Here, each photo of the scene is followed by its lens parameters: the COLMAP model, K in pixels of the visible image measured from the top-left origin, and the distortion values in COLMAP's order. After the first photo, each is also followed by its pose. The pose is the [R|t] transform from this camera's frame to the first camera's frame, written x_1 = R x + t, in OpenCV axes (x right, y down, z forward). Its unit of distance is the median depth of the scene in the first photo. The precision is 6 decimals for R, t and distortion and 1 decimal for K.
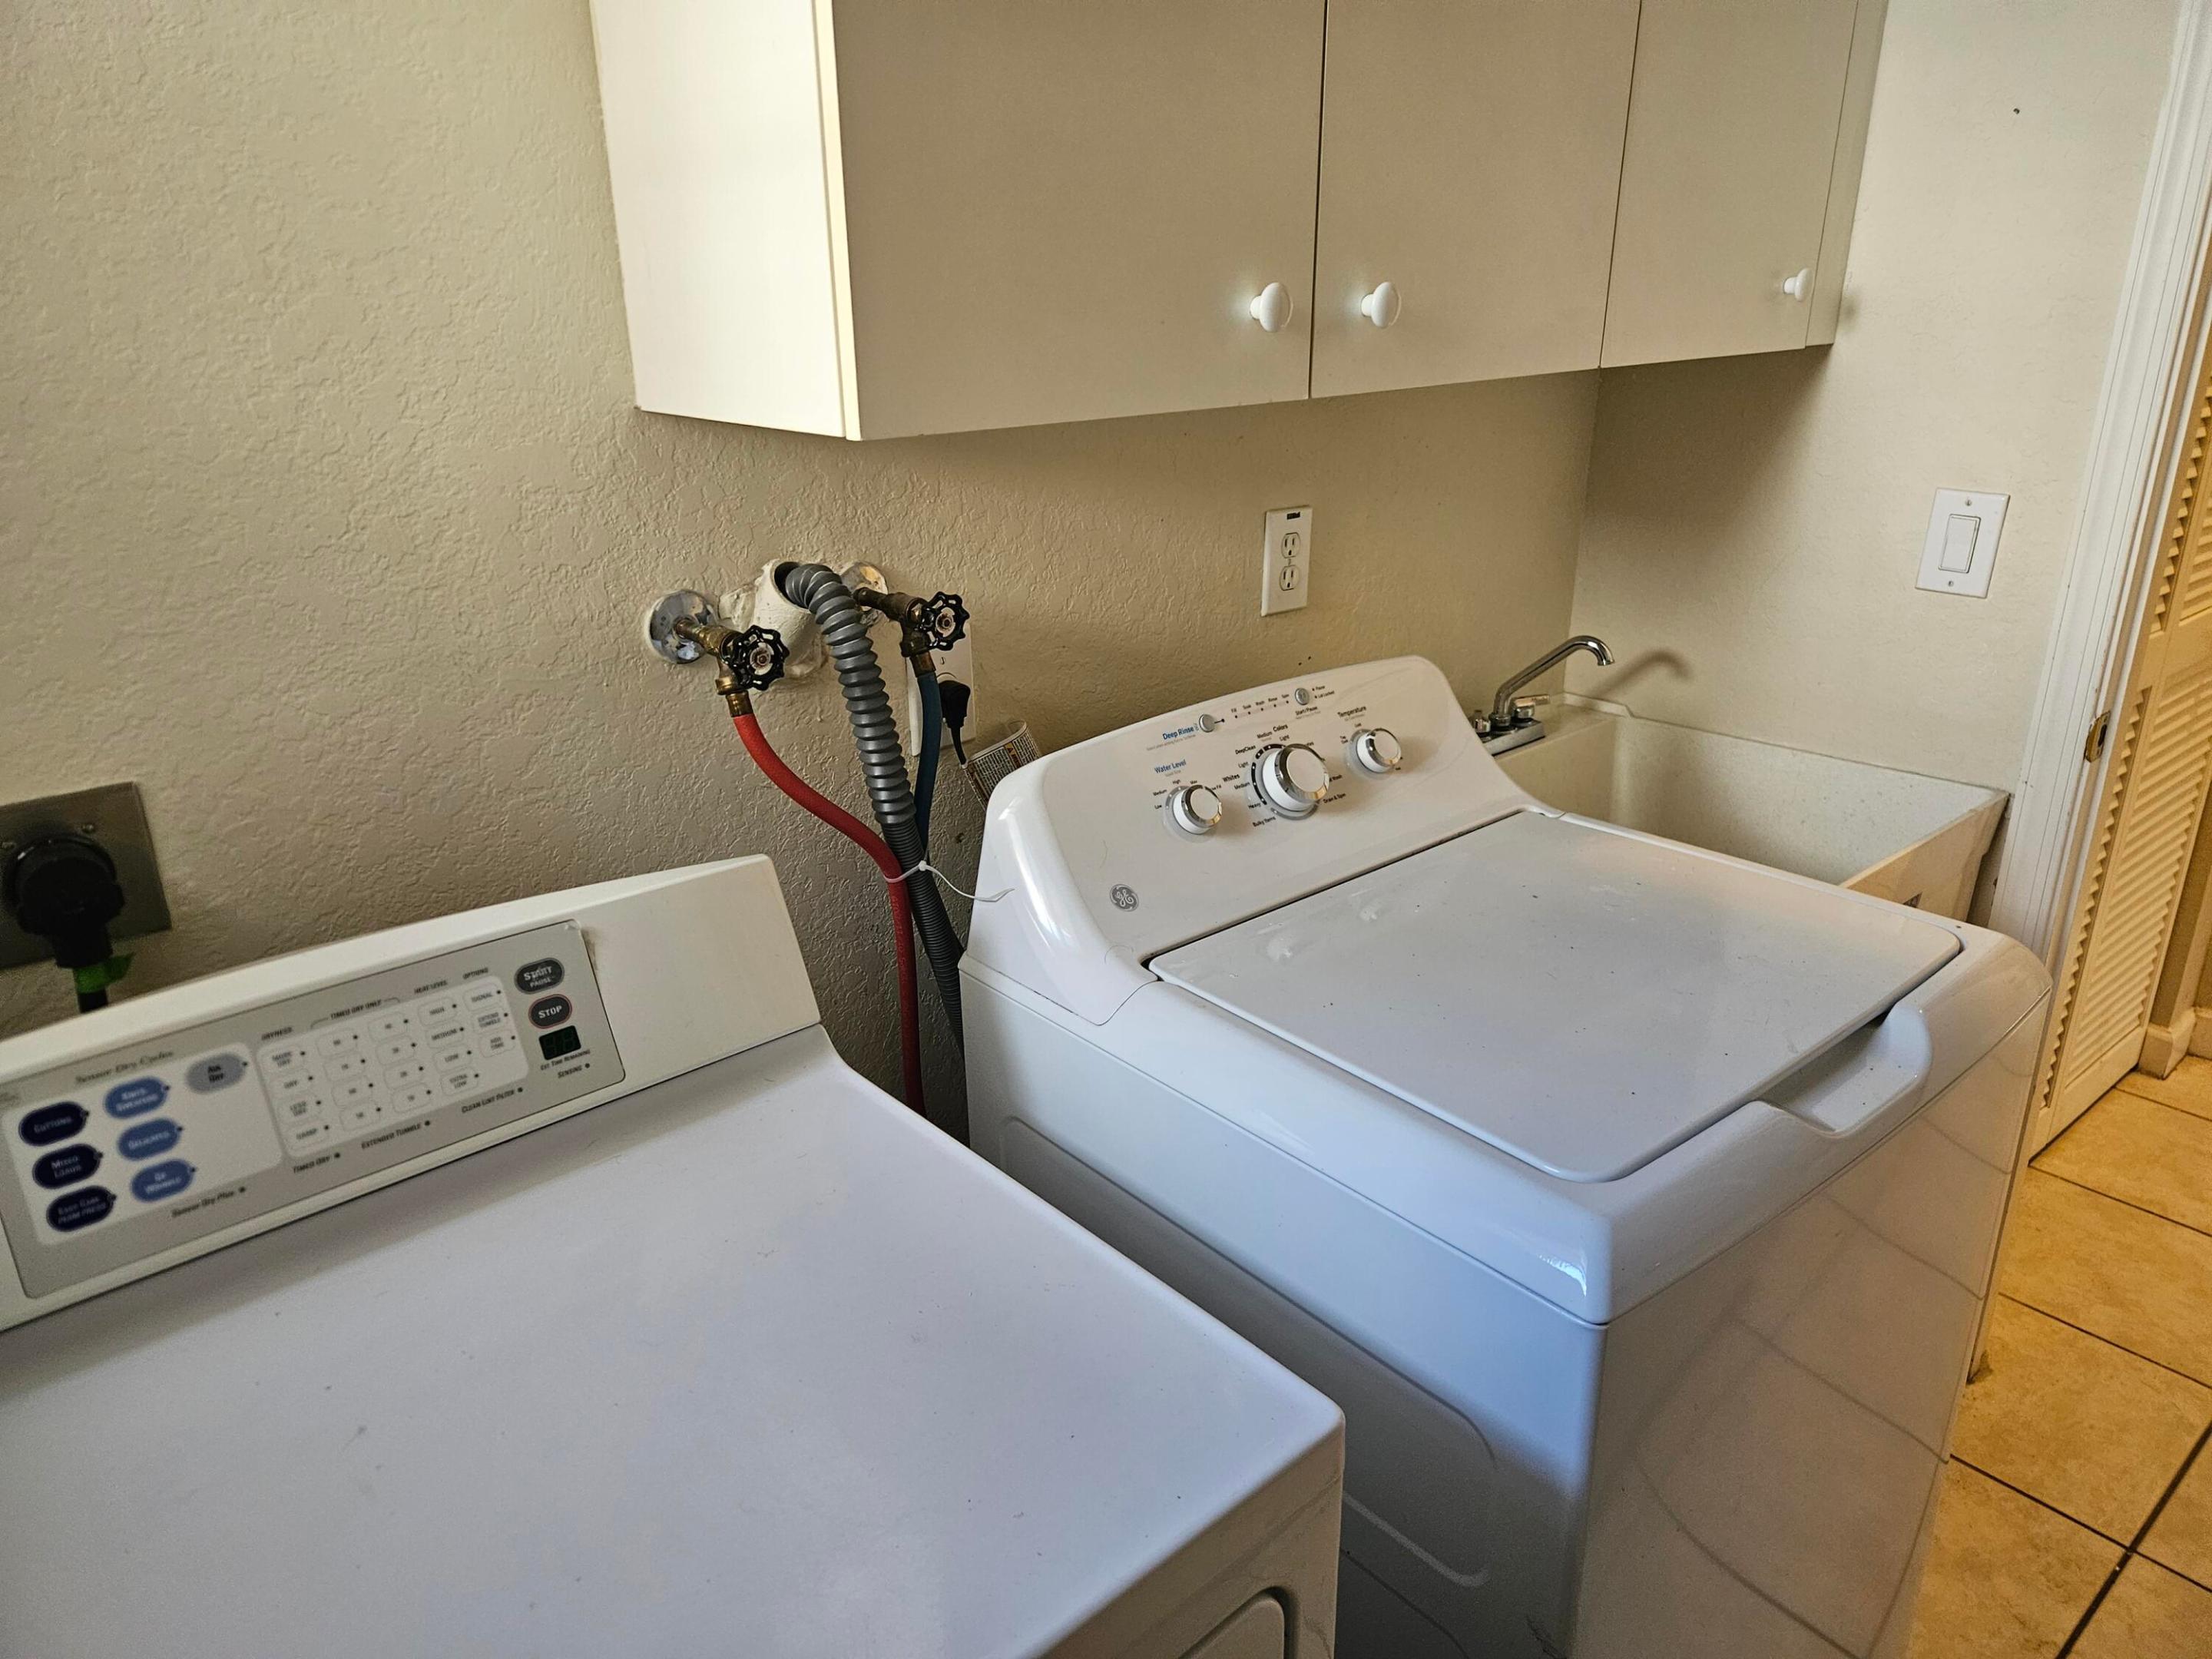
lens RADIAL K [[1478.4, 0, 1084.1], [0, 1478.4, 828.8], [0, 0, 1]] dist [0.080427, -0.052108]
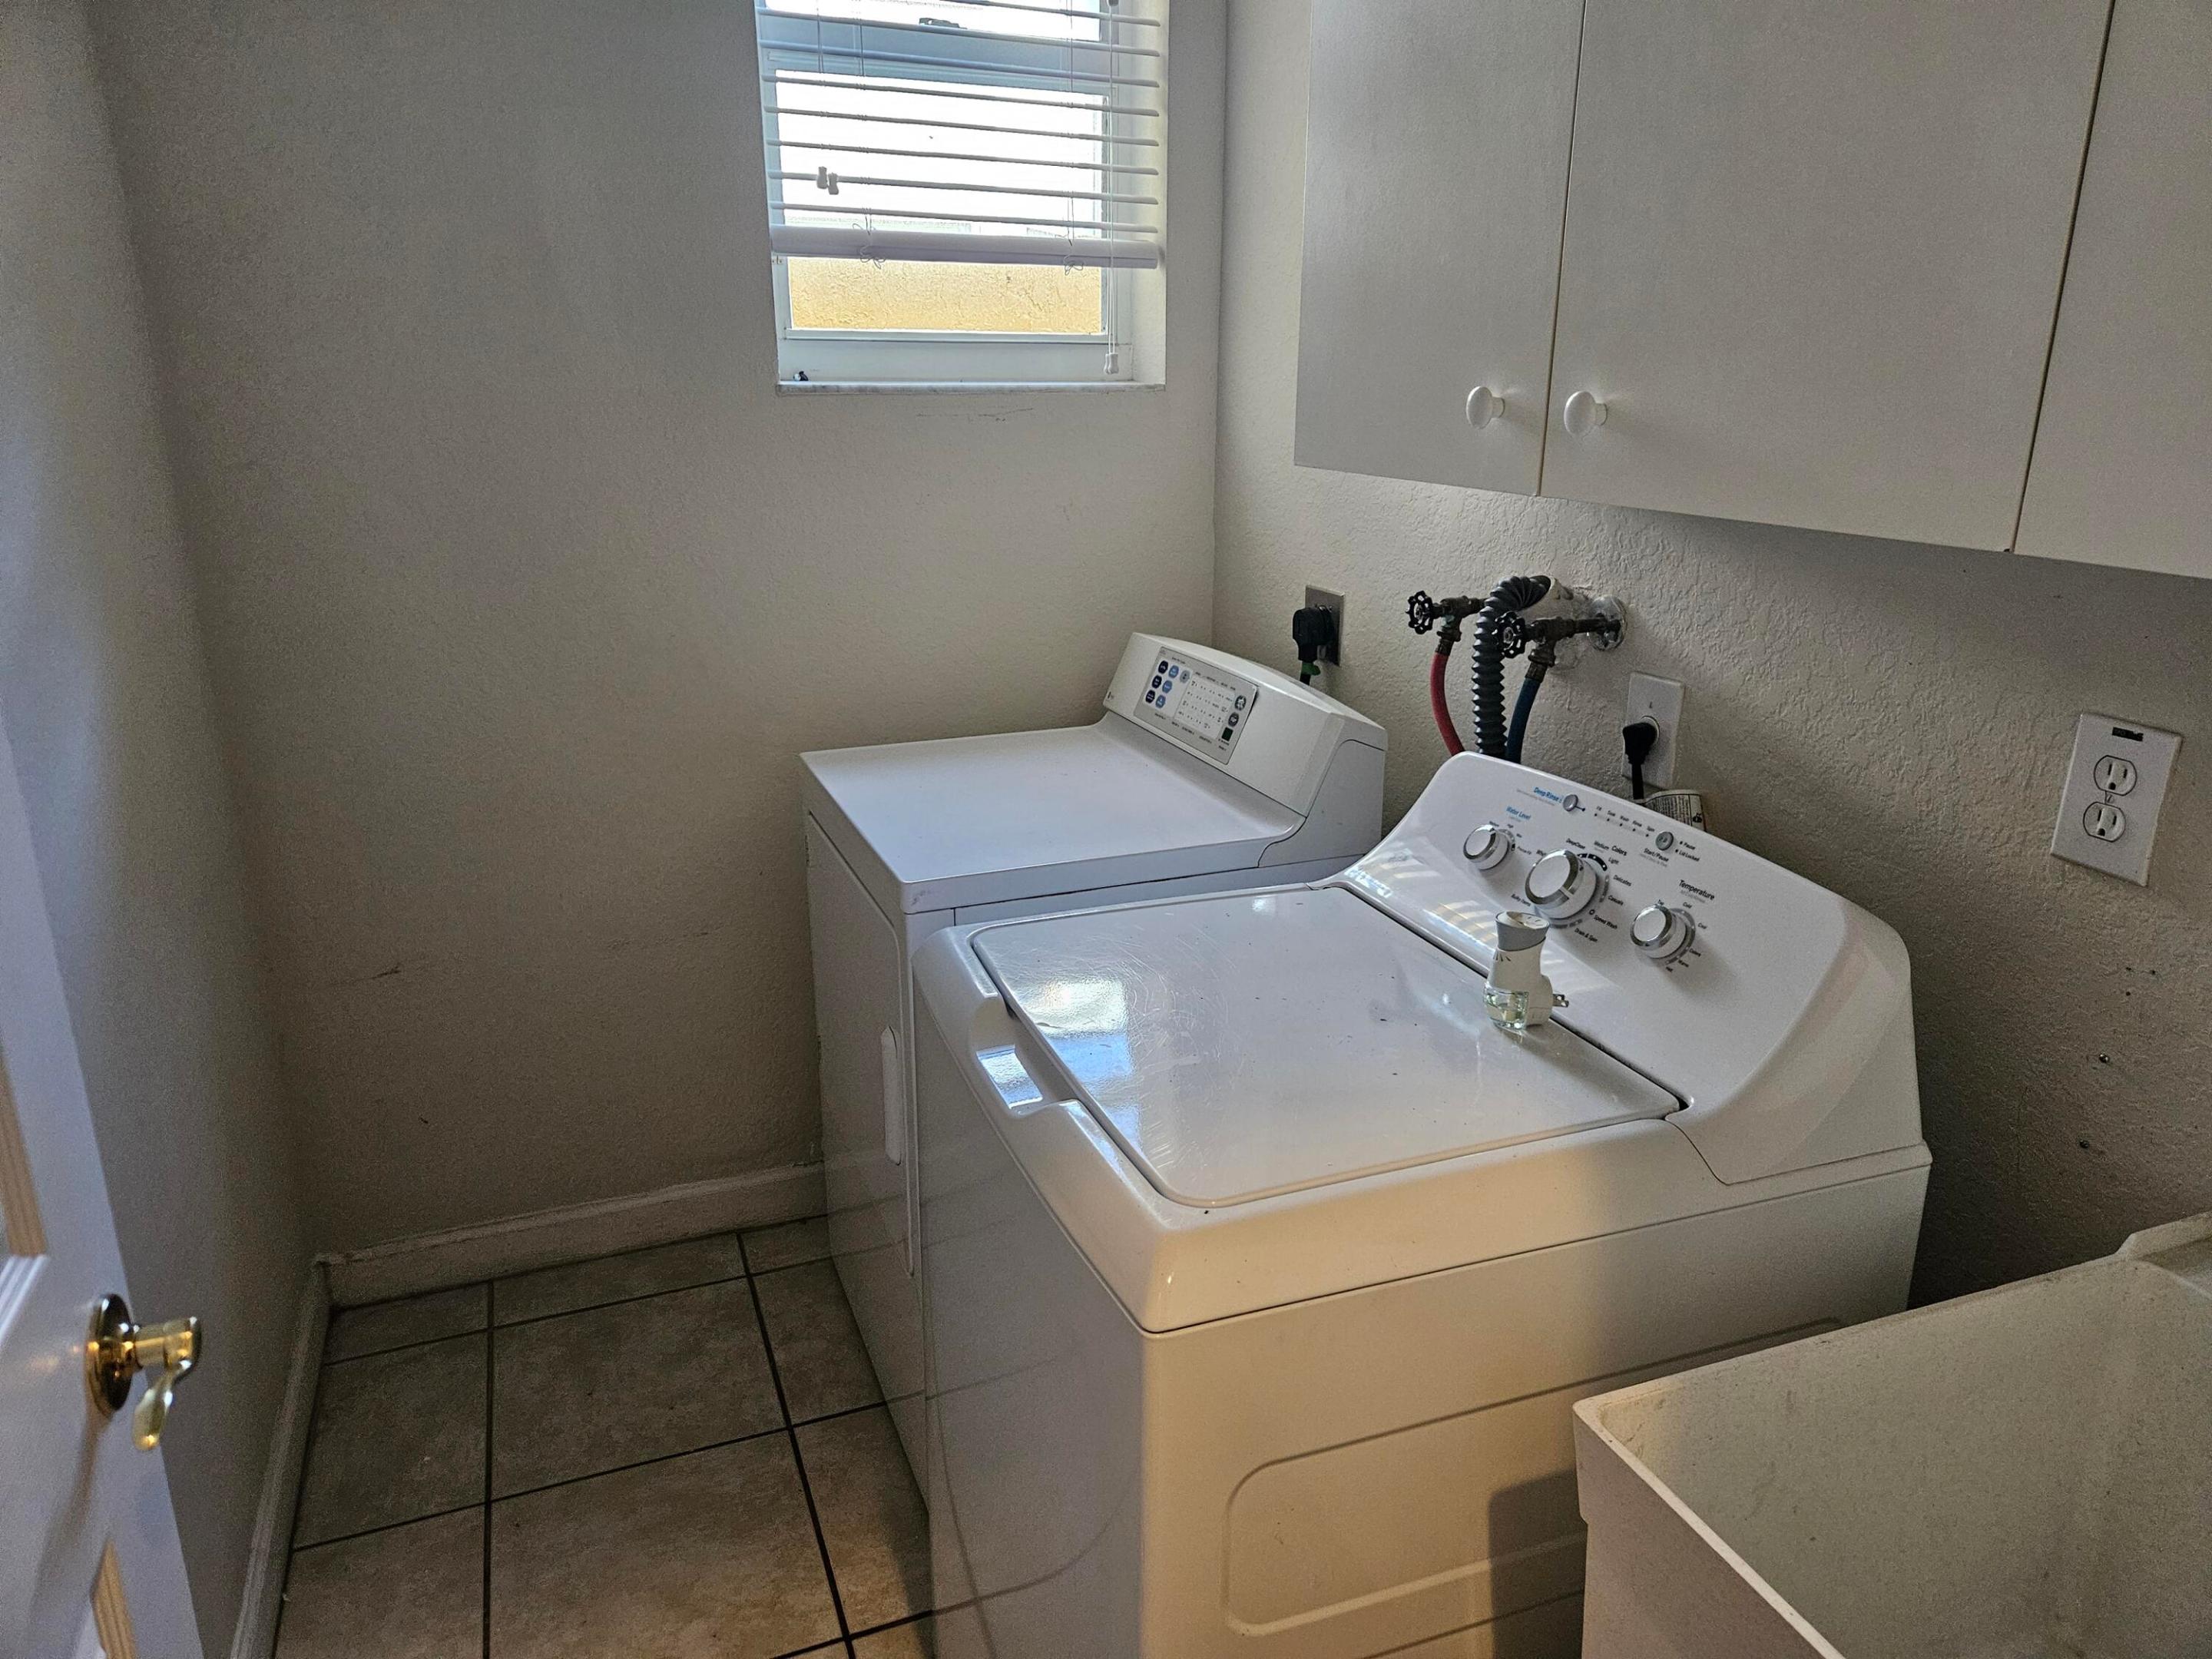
lens RADIAL K [[1478.4, 0, 1084.1], [0, 1478.4, 828.8], [0, 0, 1]] dist [0.080427, -0.052108]
pose [[-0.340776, 0.298525, -0.891490, 1.315535], [-0.324469, 0.852639, 0.409545, -0.432311], [0.882378, 0.428824, -0.193697, 1.060644]]
